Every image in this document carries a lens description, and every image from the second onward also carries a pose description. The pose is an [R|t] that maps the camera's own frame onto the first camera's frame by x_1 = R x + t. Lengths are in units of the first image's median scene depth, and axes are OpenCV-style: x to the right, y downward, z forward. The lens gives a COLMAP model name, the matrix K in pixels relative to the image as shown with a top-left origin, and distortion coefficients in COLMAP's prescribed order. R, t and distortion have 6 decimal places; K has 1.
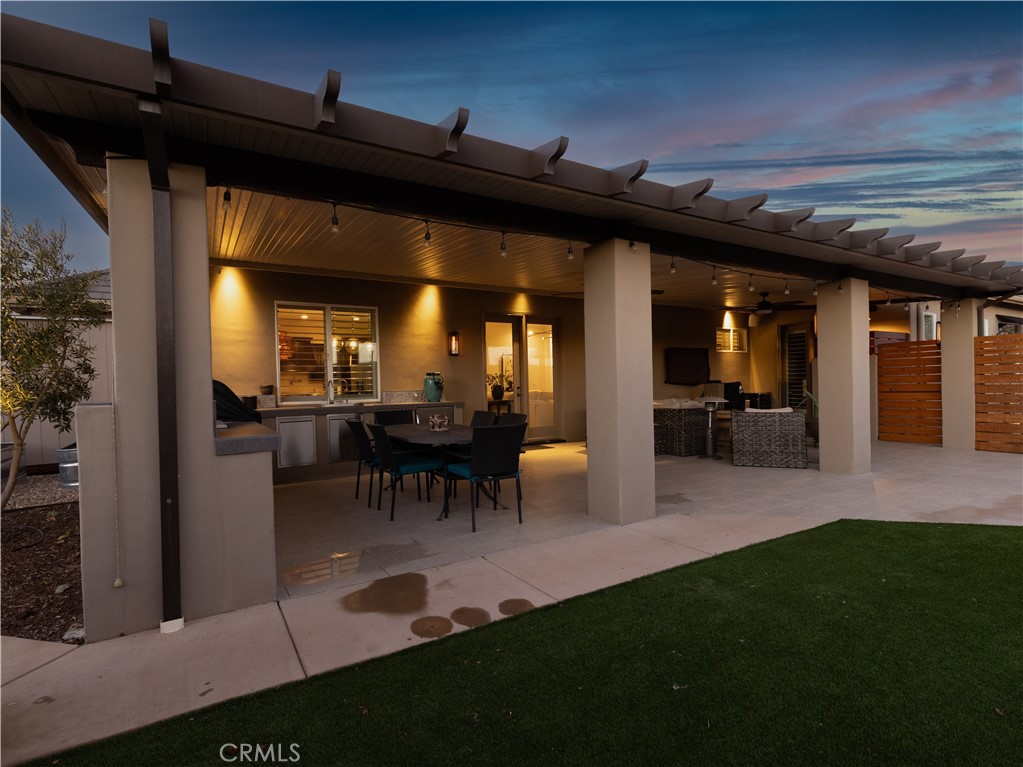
lens RADIAL K [[512.9, 0, 510.2], [0, 512.9, 387.9], [0, 0, 1]] dist [0.004323, -0.000594]
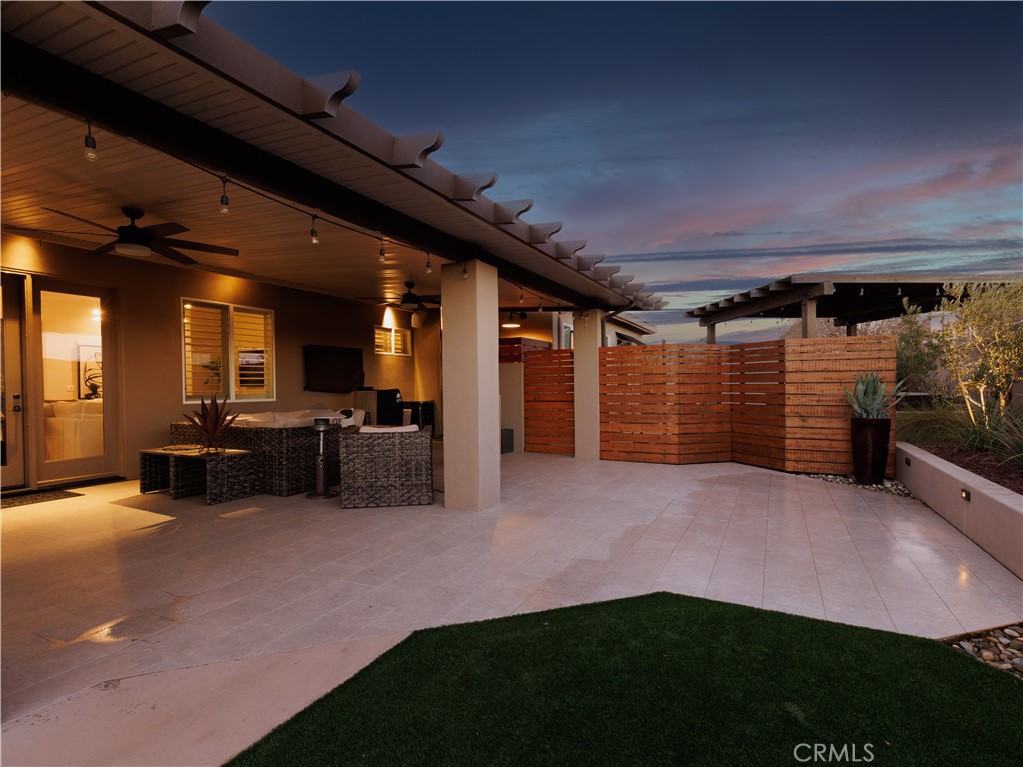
lens RADIAL K [[512.9, 0, 512.9], [0, 512.9, 382.8], [0, 0, 1]] dist [0.004323, -0.000594]
pose [[0.849478, 0.014152, 0.527434, 0.218479], [-0.004599, 0.999801, -0.019419, -0.008572], [-0.527604, 0.014071, 0.849374, 0.225410]]
